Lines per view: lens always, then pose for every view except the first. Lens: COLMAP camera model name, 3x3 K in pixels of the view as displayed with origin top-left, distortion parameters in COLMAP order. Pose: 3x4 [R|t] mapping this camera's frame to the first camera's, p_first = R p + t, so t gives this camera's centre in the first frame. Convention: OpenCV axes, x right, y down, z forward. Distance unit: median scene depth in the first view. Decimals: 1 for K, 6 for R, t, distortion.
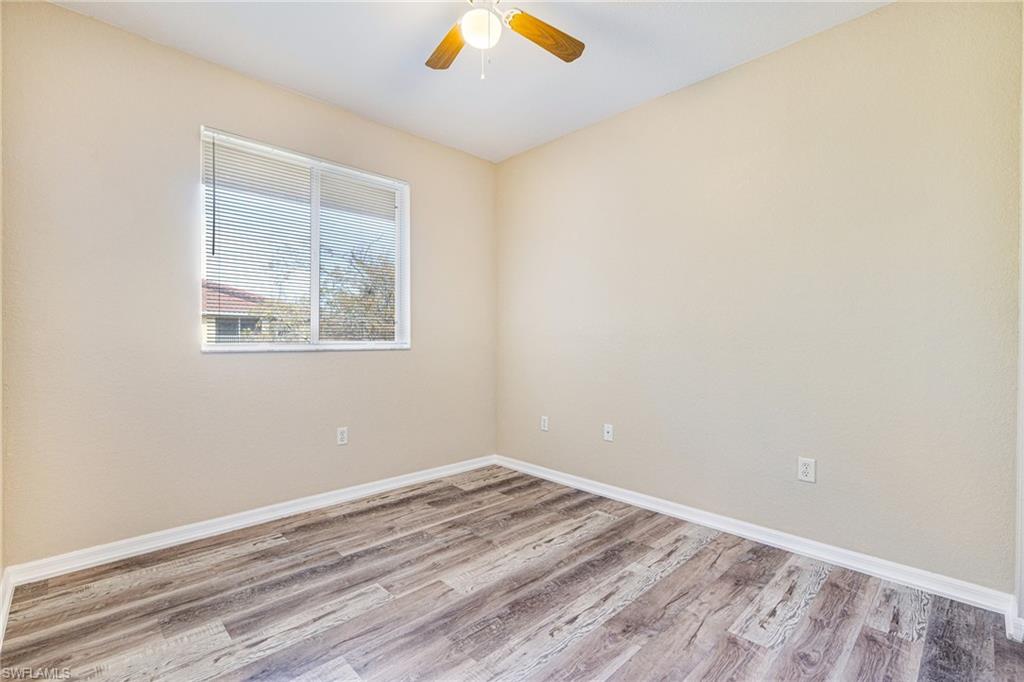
lens RADIAL K [[447.2, 0, 513.7], [0, 447.2, 340.5], [0, 0, 1]] dist [-0.002422, -0.000134]
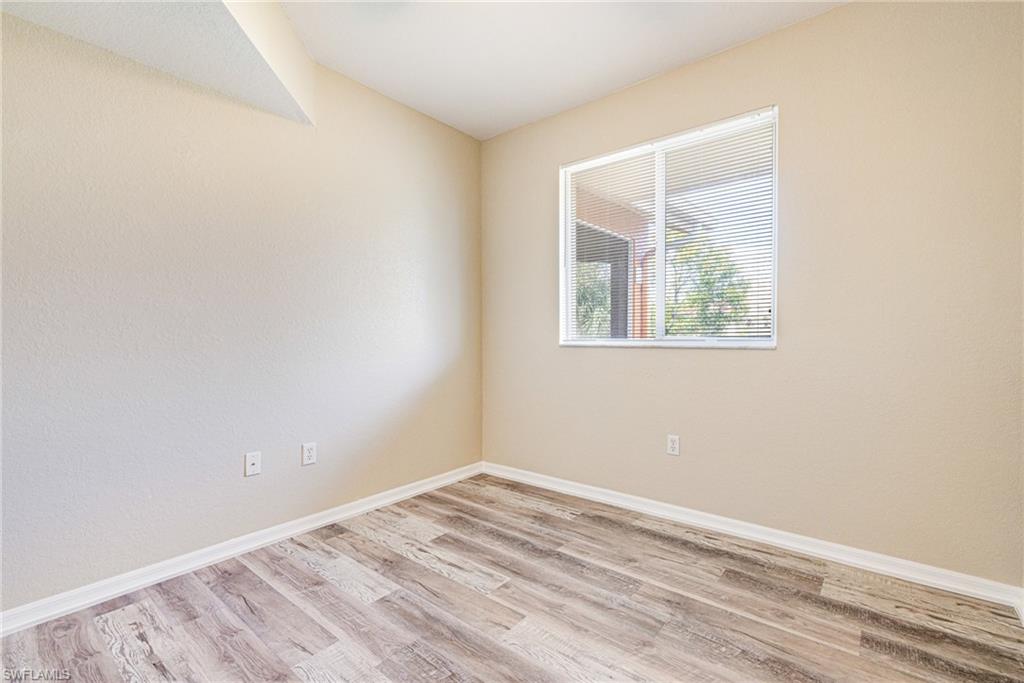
lens RADIAL K [[447.2, 0, 513.7], [0, 447.2, 341.0], [0, 0, 1]] dist [-0.002422, -0.000134]
pose [[0.132443, 0.005940, -0.991173, 0.600259], [-0.002570, 0.999981, 0.005650, 0.007239], [0.991187, 0.001799, 0.132456, 0.771906]]
